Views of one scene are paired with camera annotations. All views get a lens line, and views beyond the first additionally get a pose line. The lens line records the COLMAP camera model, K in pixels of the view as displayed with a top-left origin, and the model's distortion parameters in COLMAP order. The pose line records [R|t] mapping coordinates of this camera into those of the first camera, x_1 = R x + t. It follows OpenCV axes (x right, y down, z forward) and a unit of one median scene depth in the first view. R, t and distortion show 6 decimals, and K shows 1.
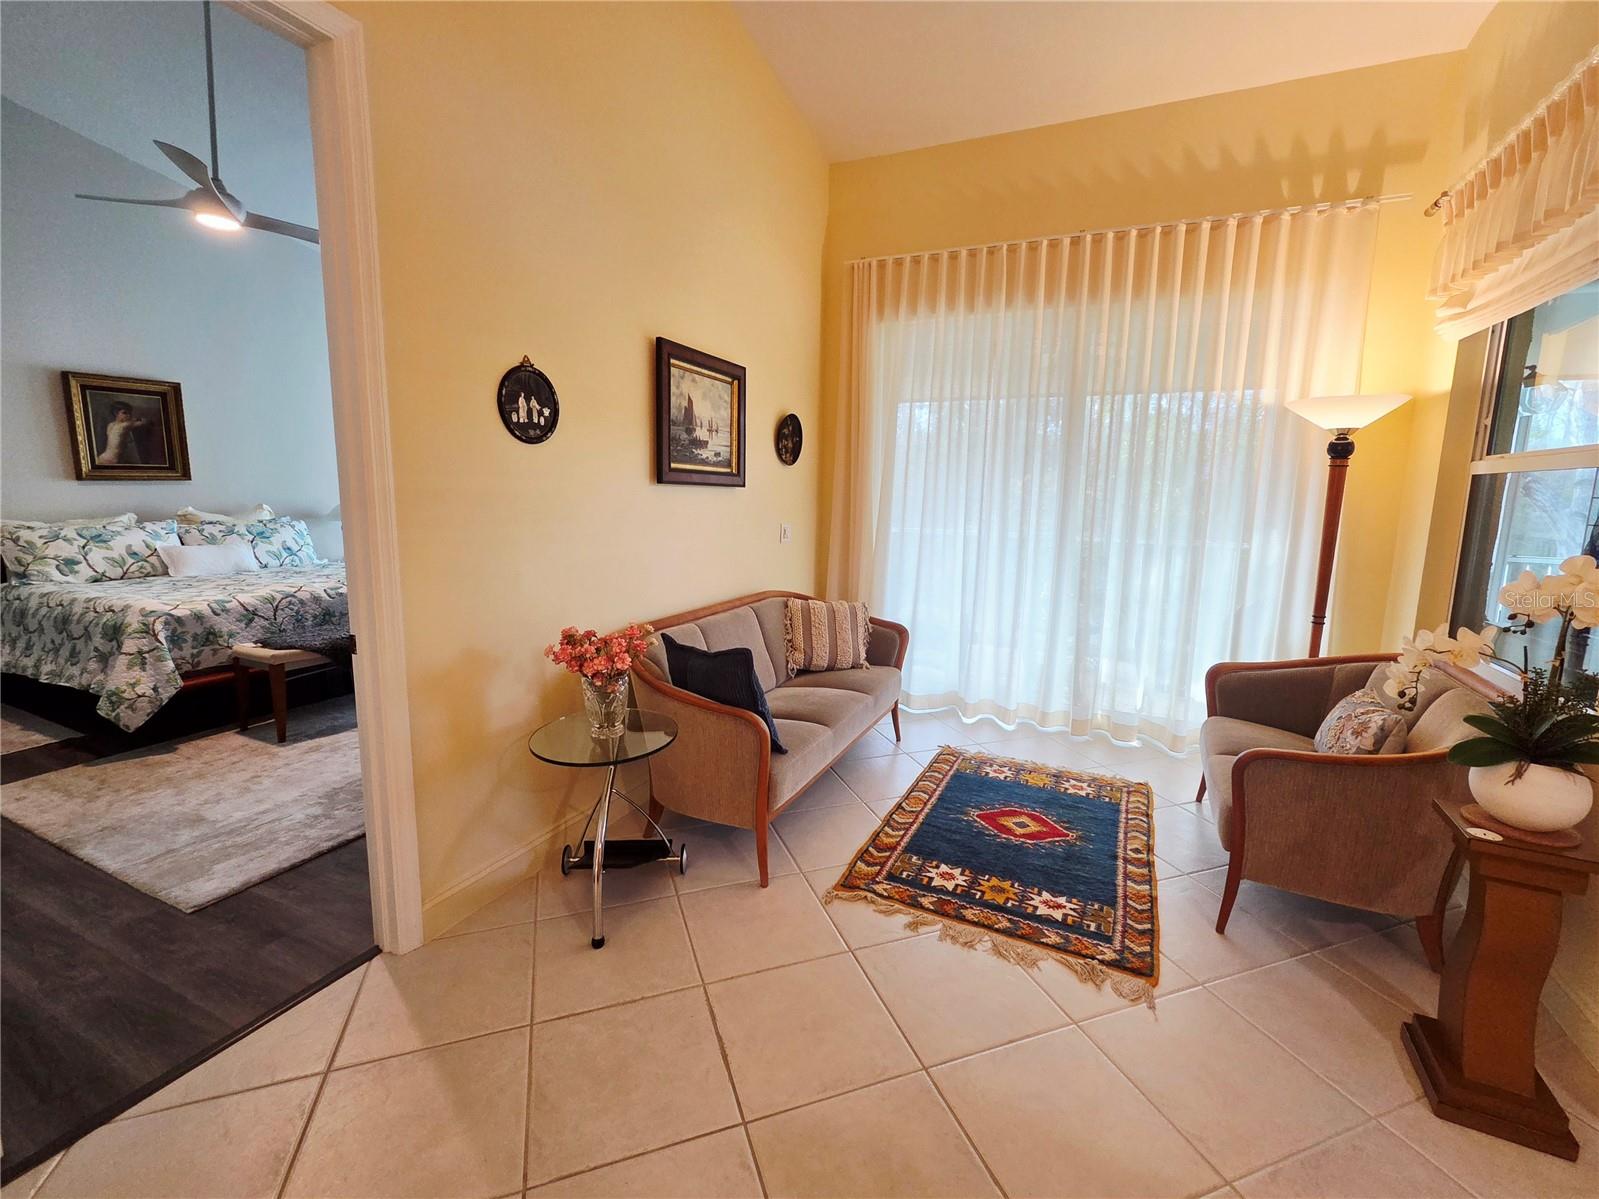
lens RADIAL K [[701.2, 0, 800.3], [0, 701.2, 585.6], [0, 0, 1]] dist [0.000694, 0.002617]
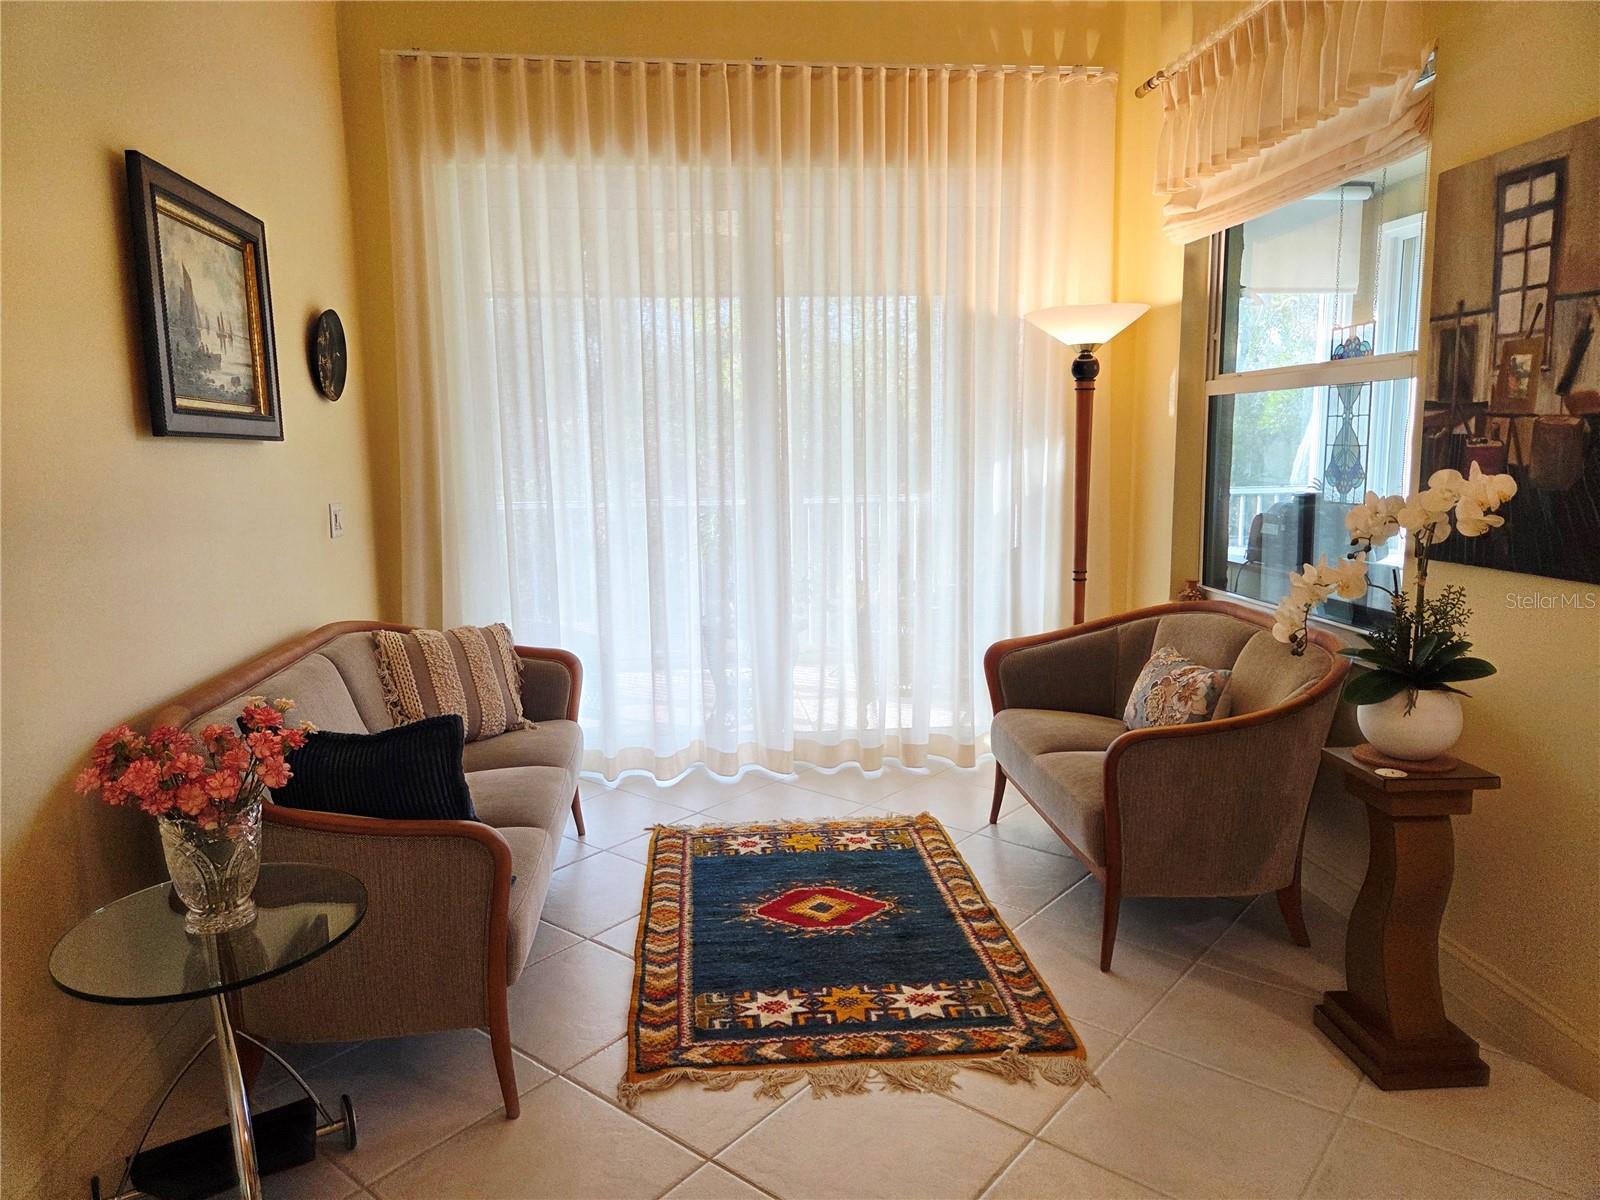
lens RADIAL K [[1084.7, 0, 796.6], [0, 1084.7, 587.4], [0, 0, 1]] dist [0.043736, -0.017927]
pose [[0.859494, -0.103054, 0.500650, -0.231038], [0.104359, 0.994213, 0.025490, -0.006320], [-0.500379, 0.030339, 0.865275, 0.071852]]
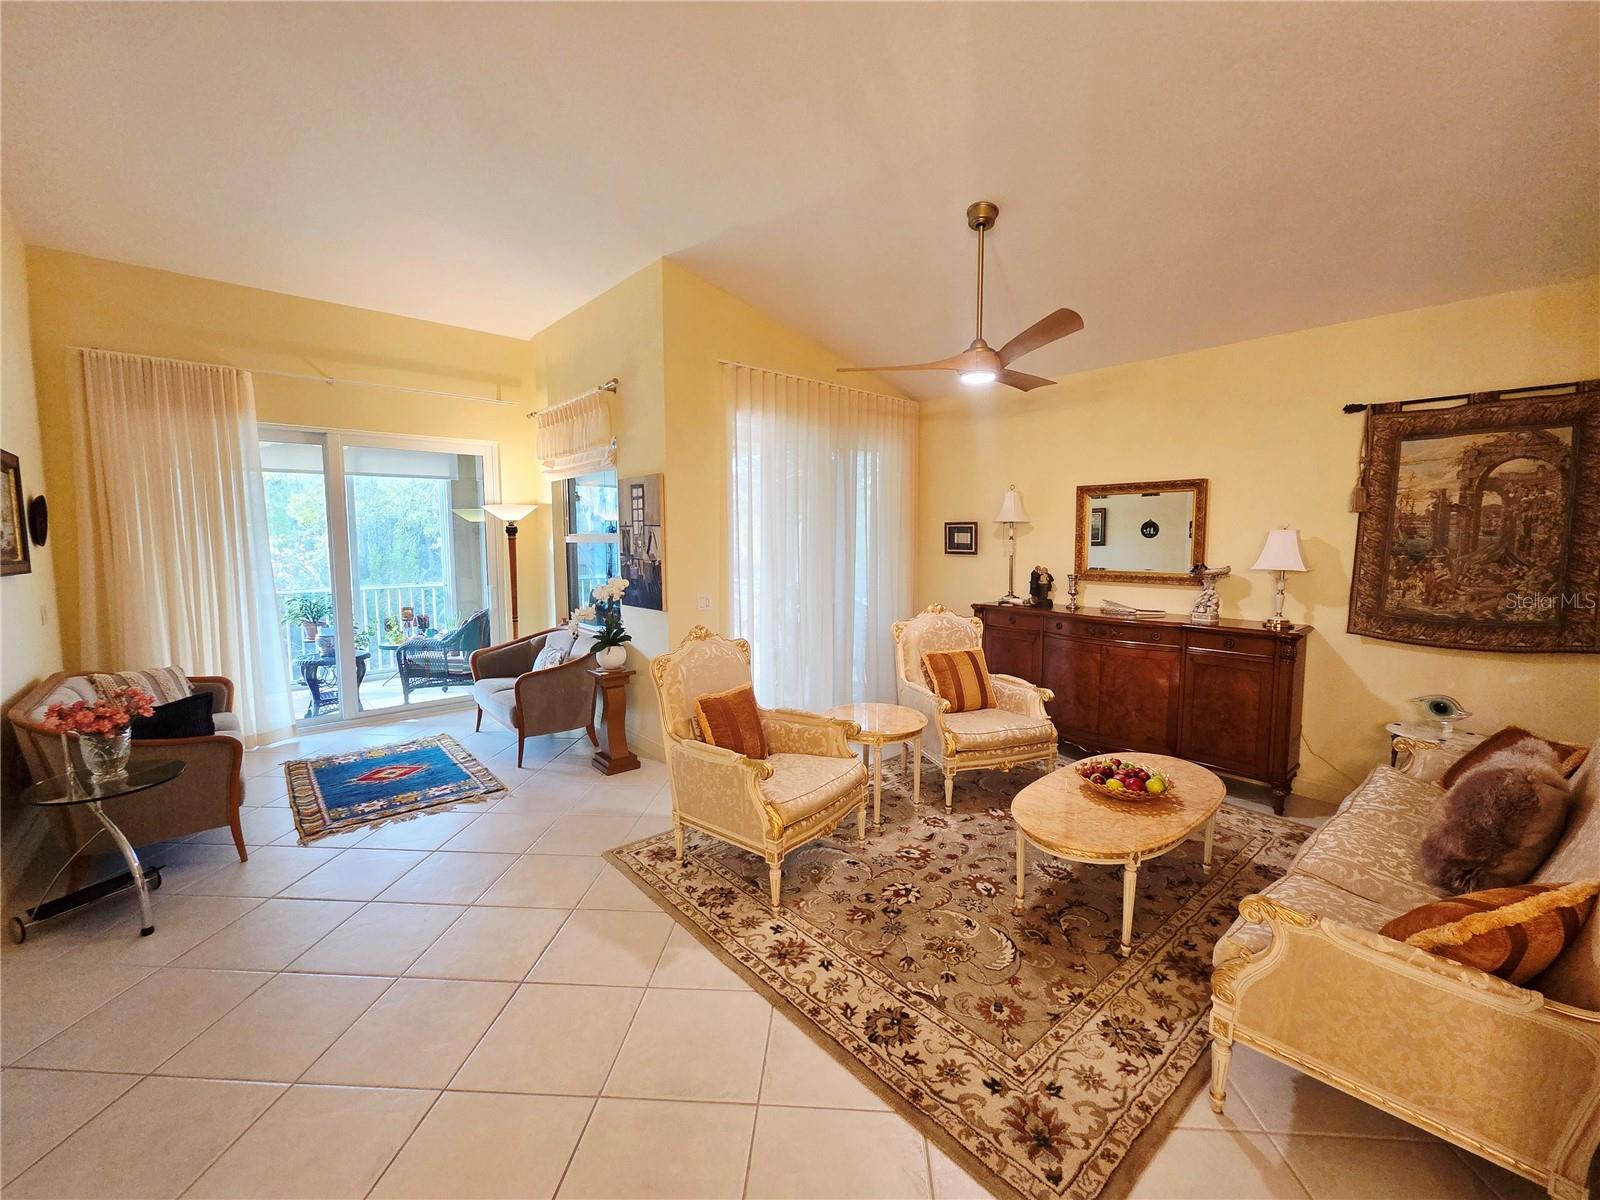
lens RADIAL K [[648.8, 0, 798.5], [0, 648.8, 586.6], [0, 0, 1]] dist [0.002905, -0.000608]
pose [[0.407315, -0.096016, 0.908227, -0.637320], [0.143432, 0.988843, 0.040213, 0.000092], [-0.901955, 0.113889, 0.416542, -0.511648]]
